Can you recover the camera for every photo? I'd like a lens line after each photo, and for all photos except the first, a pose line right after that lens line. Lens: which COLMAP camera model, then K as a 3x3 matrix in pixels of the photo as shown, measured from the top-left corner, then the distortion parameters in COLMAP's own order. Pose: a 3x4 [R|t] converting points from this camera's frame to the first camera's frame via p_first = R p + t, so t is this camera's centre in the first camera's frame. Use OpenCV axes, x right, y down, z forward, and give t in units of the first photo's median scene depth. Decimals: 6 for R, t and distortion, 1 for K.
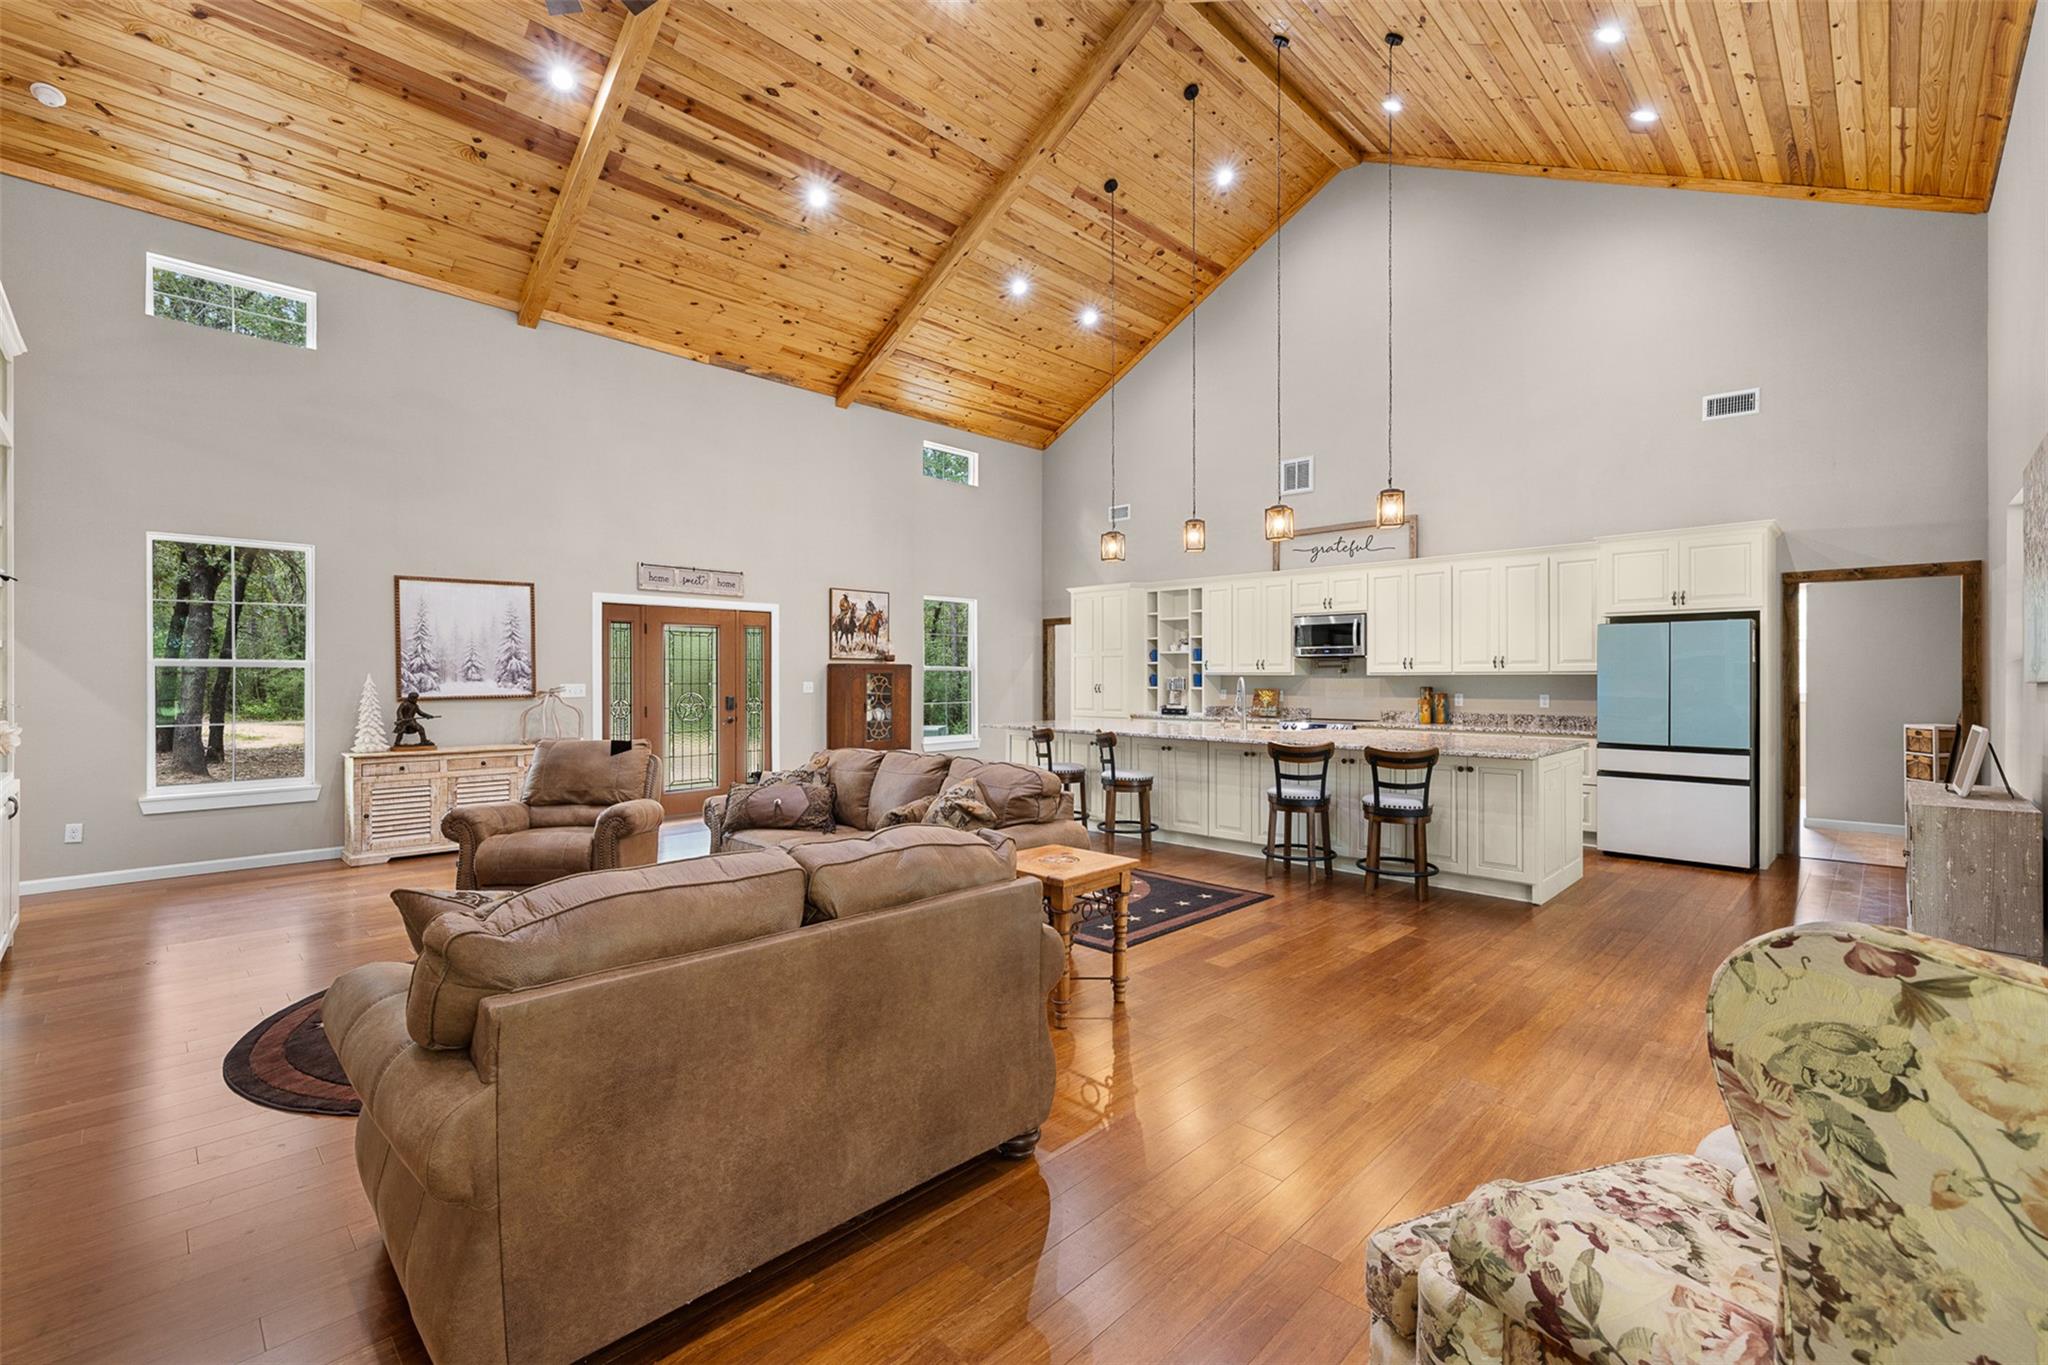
lens RADIAL K [[867.0, 0, 1022.3], [0, 867.0, 675.2], [0, 0, 1]] dist [0.000813, 0.000749]
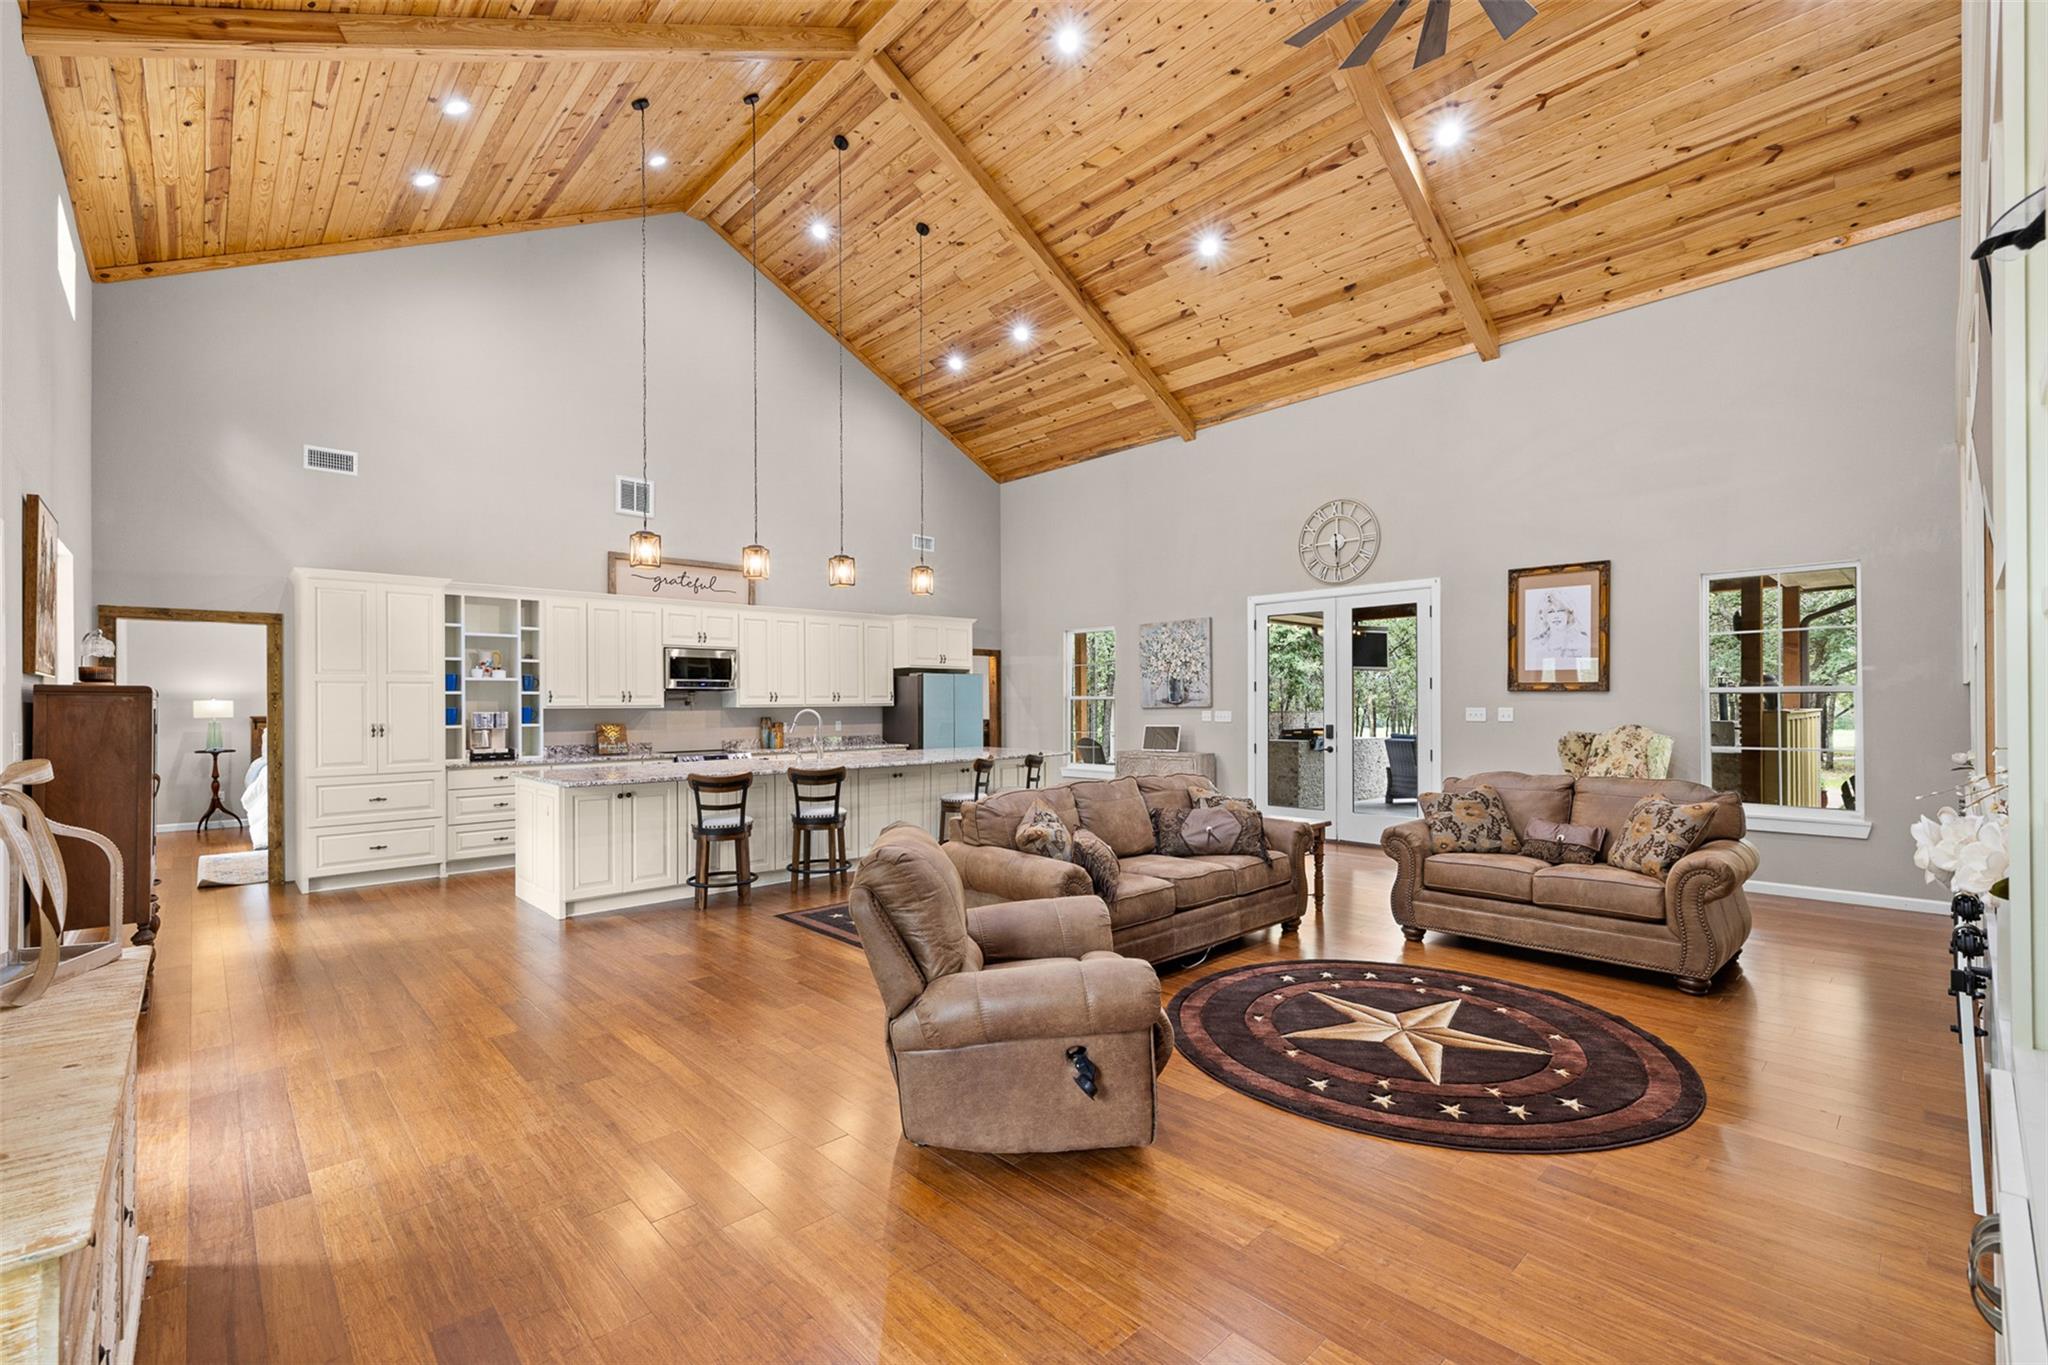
lens RADIAL K [[872.0, 0, 1030.1], [0, 872.0, 692.4], [0, 0, 1]] dist [-0.000820, -0.000013]
pose [[0.035224, 0.014702, 0.999271, -0.697258], [0.006850, 0.999865, -0.014952, -0.000173], [-0.999356, 0.007372, 0.035118, 0.616952]]
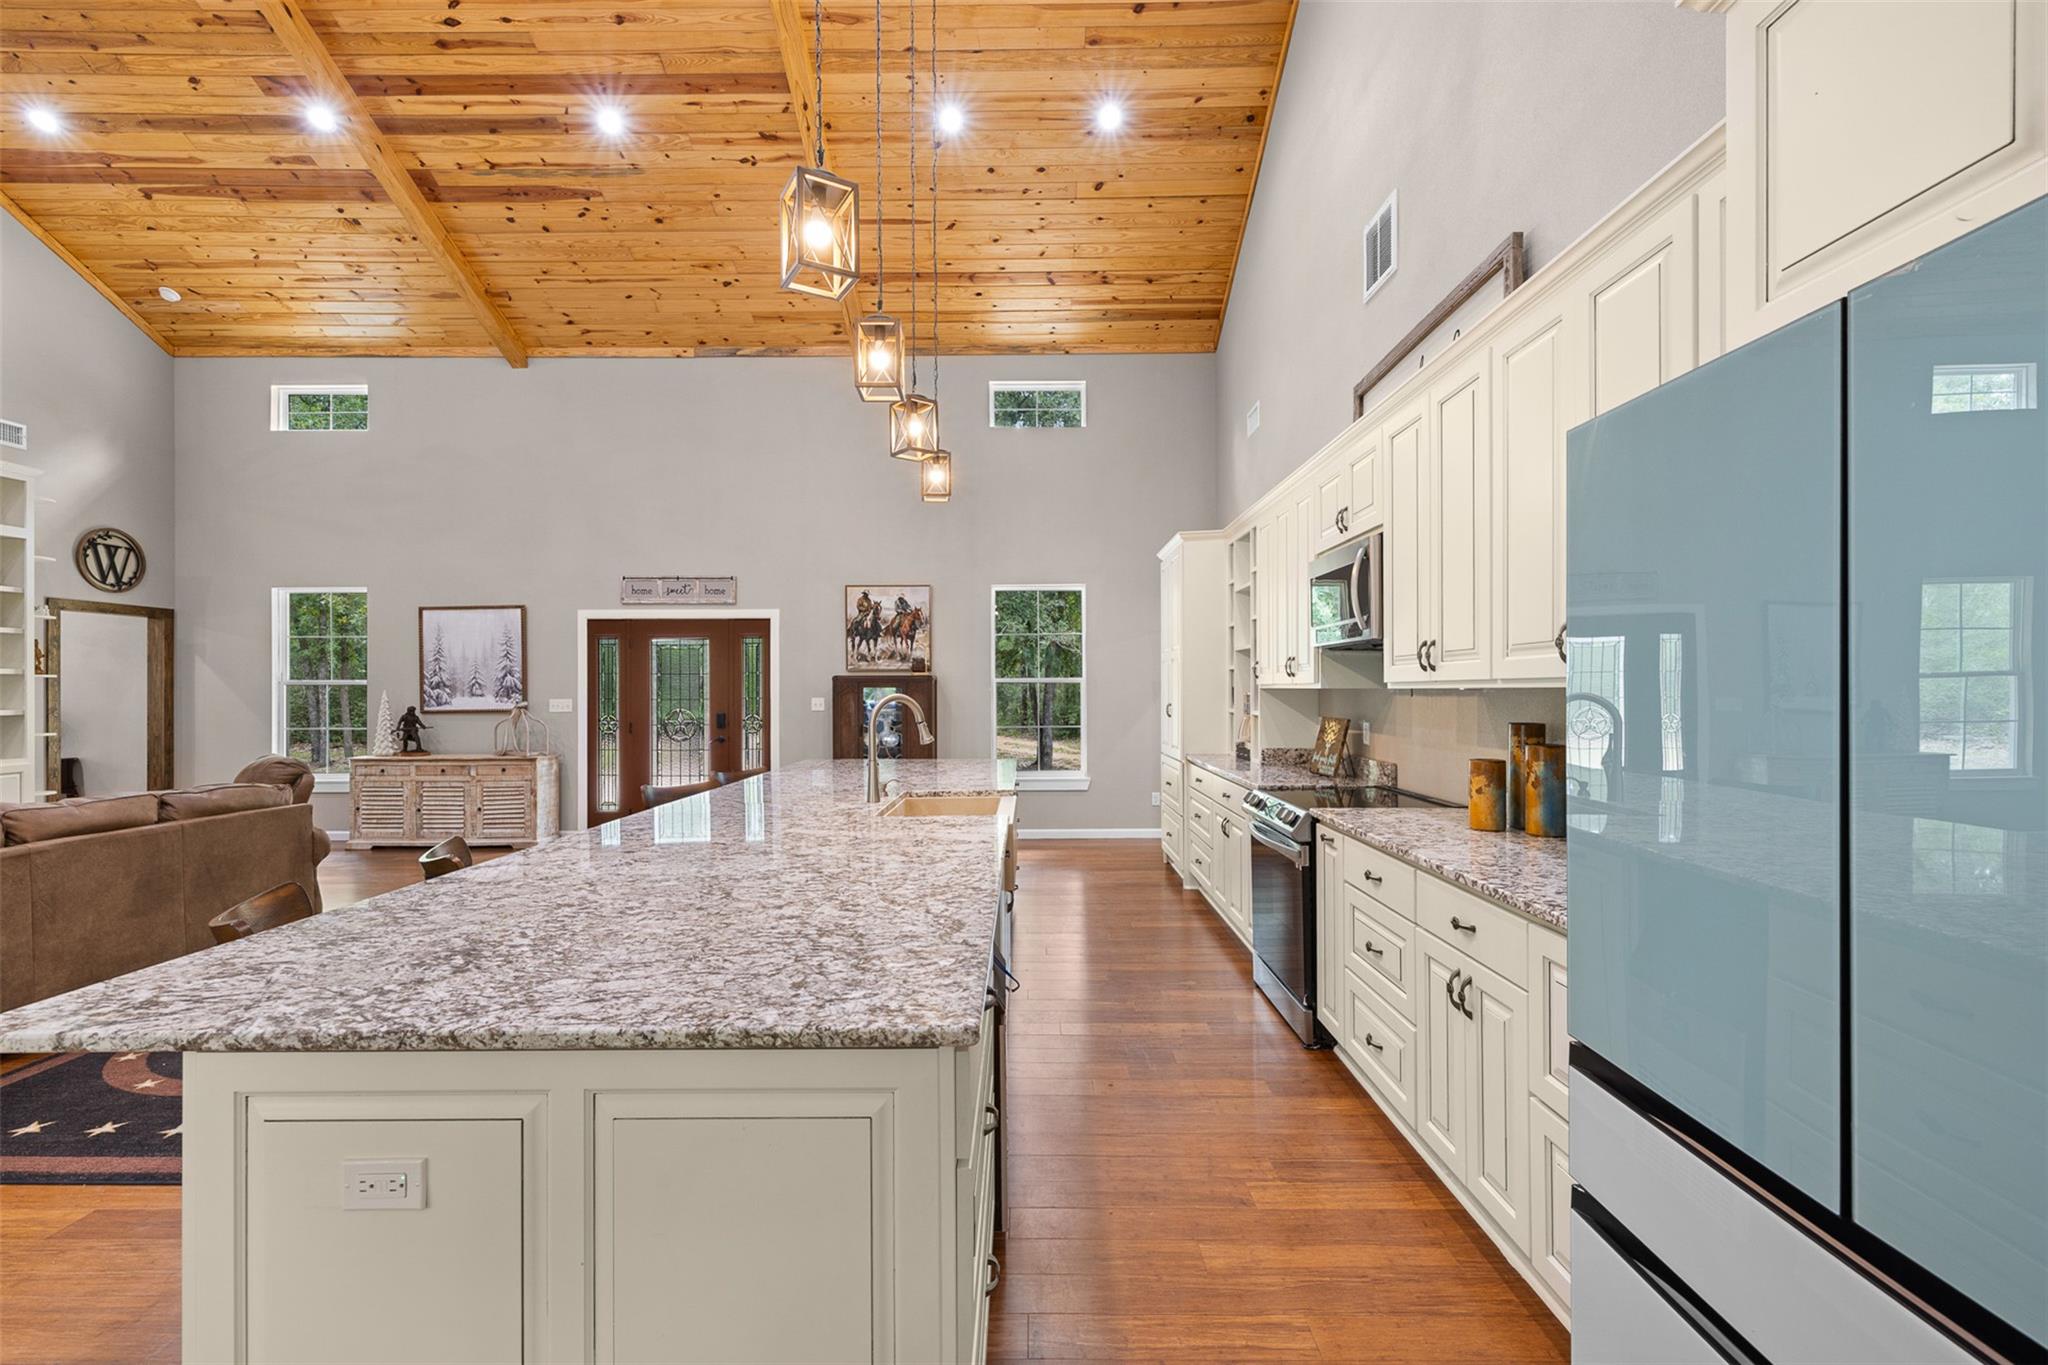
lens RADIAL K [[865.5, 0, 1026.7], [0, 865.5, 686.8], [0, 0, 1]] dist [0.000583, 0.000273]
pose [[0.702747, -0.004852, -0.711423, 0.575688], [0.003193, 0.999988, -0.003667, 0.000674], [0.711432, 0.000306, 0.702754, 0.626499]]
